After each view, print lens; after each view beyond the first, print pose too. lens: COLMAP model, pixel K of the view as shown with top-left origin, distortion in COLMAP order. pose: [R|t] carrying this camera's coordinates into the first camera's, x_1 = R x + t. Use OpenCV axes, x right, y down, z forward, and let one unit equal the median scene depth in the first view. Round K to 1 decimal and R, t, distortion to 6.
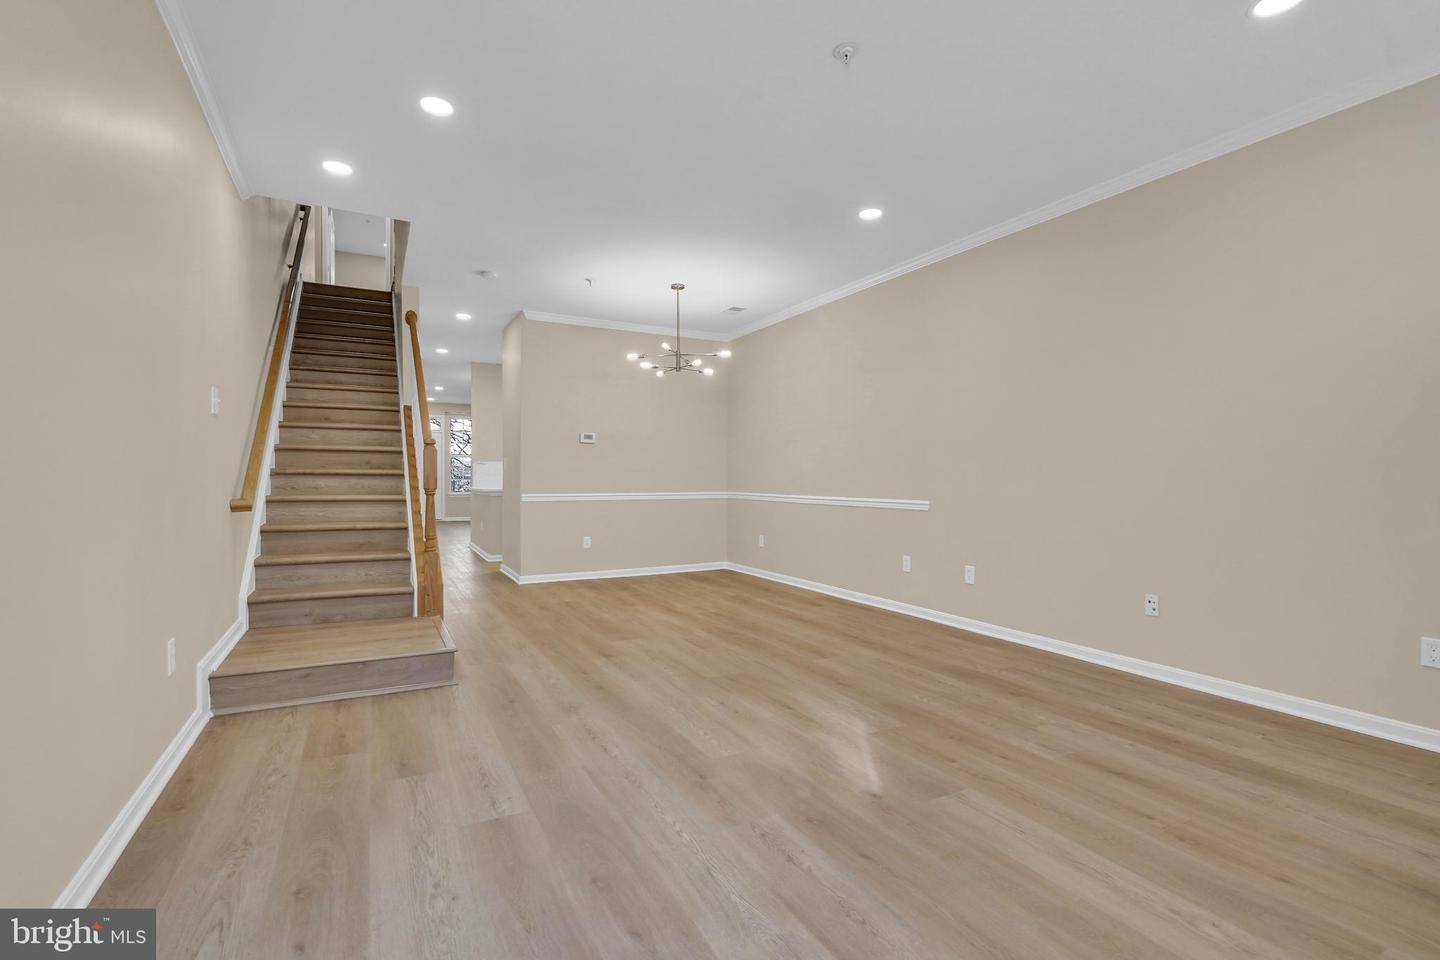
lens RADIAL K [[687.3, 0, 720.0], [0, 687.3, 480.0], [0, 0, 1]] dist [-0.001134, 0.000133]
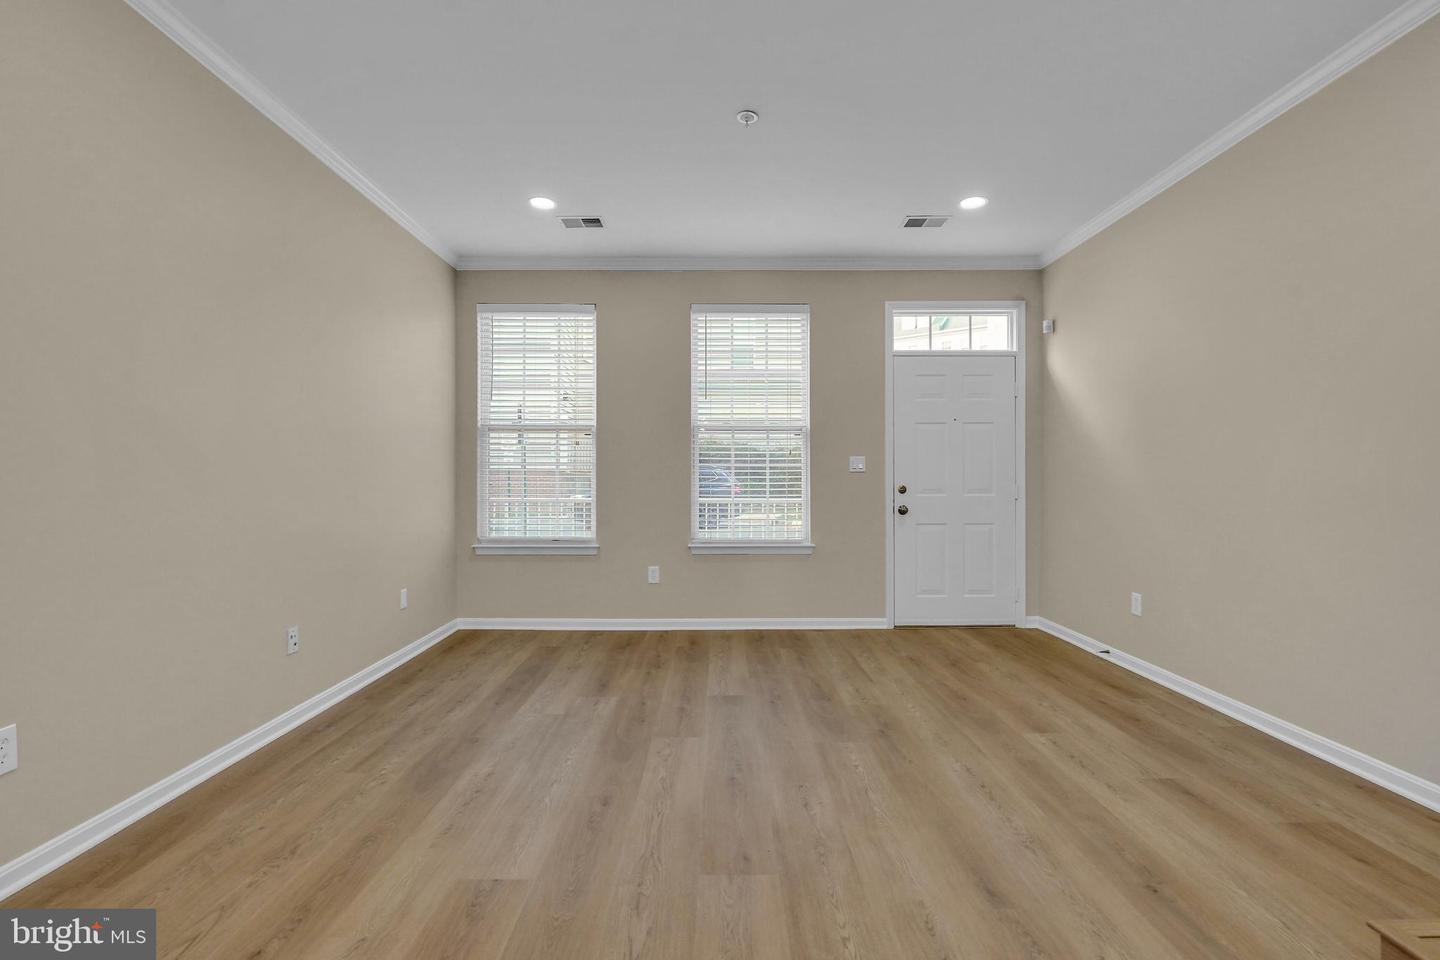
lens RADIAL K [[658.7, 0, 717.0], [0, 658.7, 478.2], [0, 0, 1]] dist [-0.000091, 0.001057]
pose [[-0.886292, -0.001923, 0.463123, -0.211065], [-0.000289, 0.999993, 0.003600, -0.021474], [-0.463127, 0.003057, -0.886287, 1.485132]]
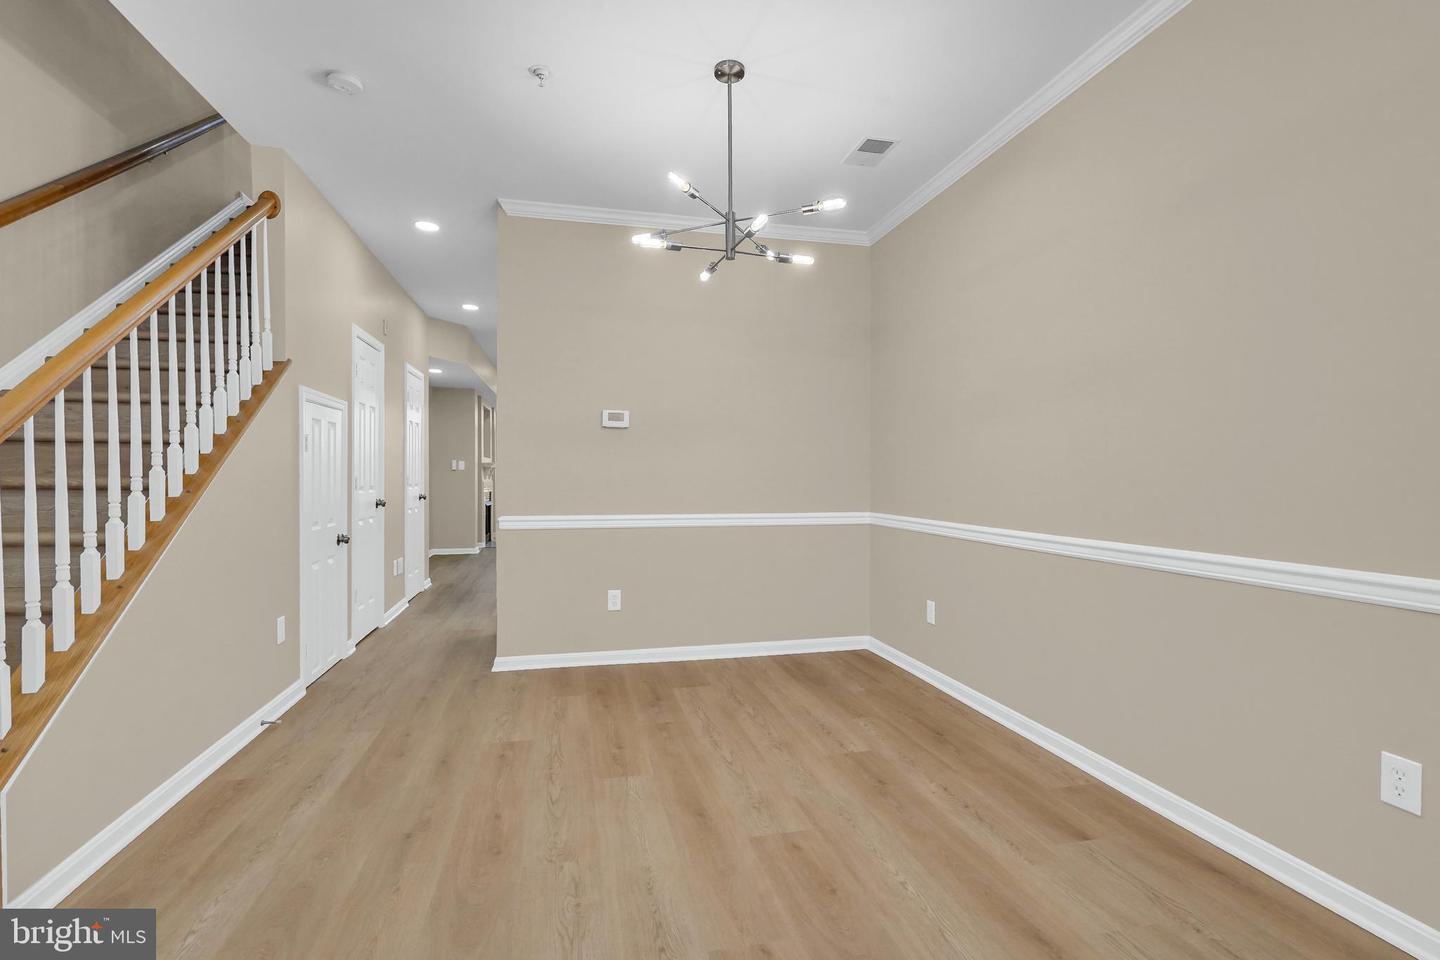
lens RADIAL K [[687.3, 0, 720.0], [0, 687.3, 480.0], [0, 0, 1]] dist [-0.001134, 0.000133]
pose [[0.965537, 0.000620, -0.260266, 0.080735], [-0.000438, 1.000000, 0.000756, -0.020220], [0.260267, -0.000616, 0.965537, 0.899506]]
